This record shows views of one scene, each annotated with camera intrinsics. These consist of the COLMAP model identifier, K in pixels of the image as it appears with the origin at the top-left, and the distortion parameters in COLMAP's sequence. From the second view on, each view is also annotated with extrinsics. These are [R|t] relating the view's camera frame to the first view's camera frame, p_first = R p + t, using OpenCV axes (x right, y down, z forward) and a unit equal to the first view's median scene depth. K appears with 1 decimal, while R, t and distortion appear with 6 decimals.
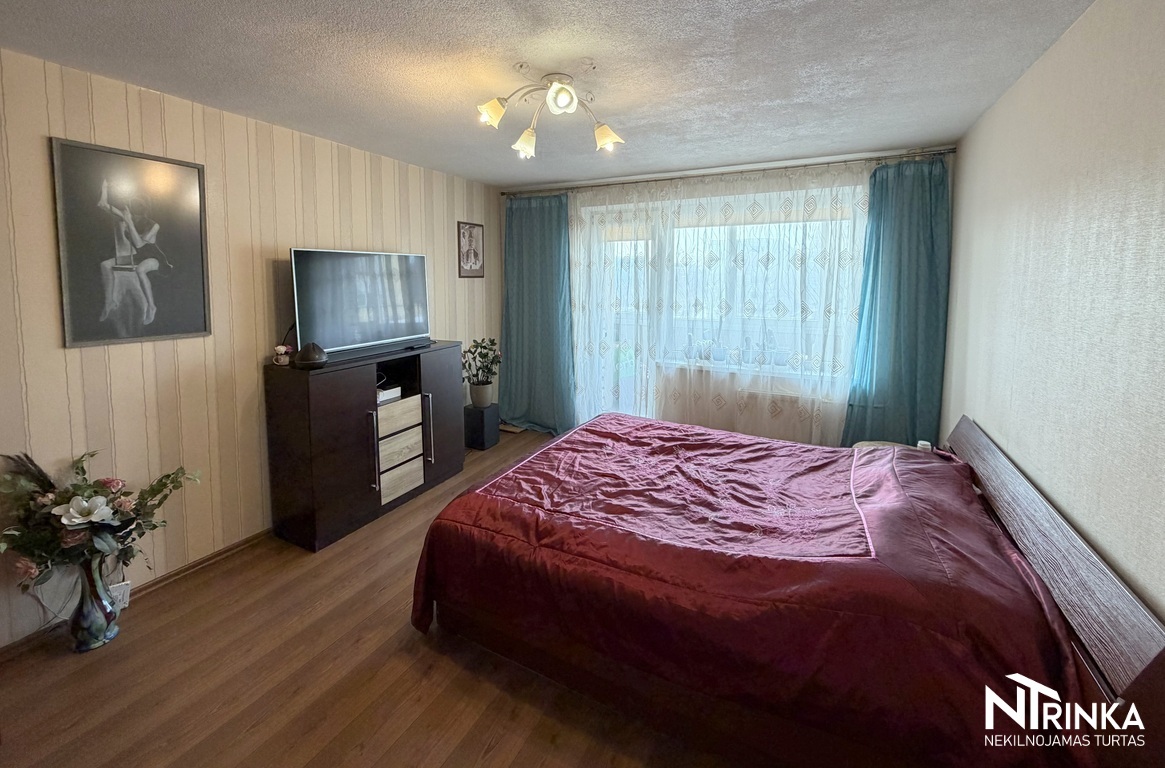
lens RADIAL K [[459.4, 0, 582.5], [0, 459.4, 384.0], [0, 0, 1]] dist [-0.001014, -0.000043]
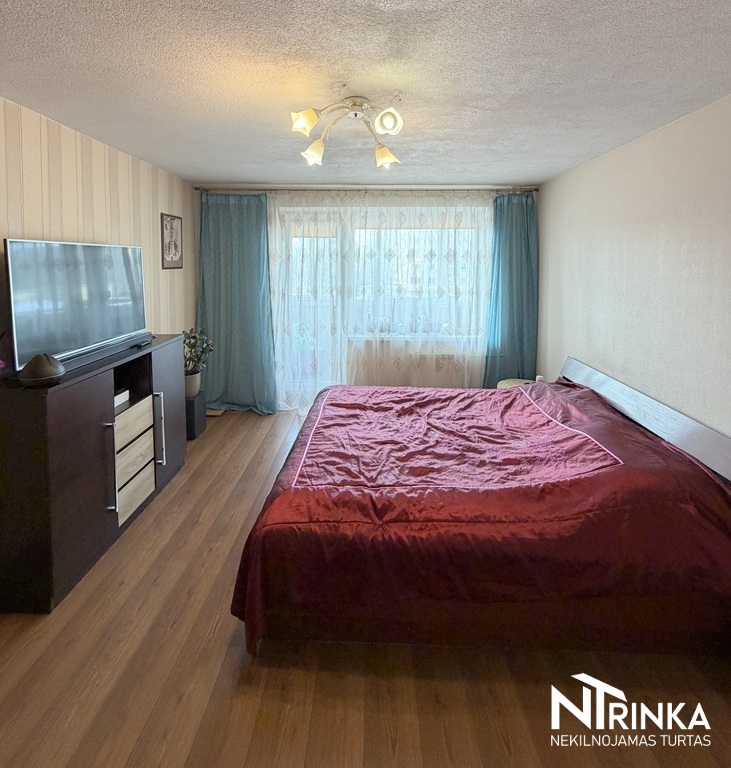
lens RADIAL K [[373.8, 0, 366.5], [0, 373.8, 330.0], [0, 0, 1]] dist [-0.000660, 0.000561]
pose [[0.895113, -0.075510, 0.439398, -0.306068], [0.096437, 0.995013, -0.025465, -0.050407], [-0.435284, 0.065169, 0.897931, 0.127827]]
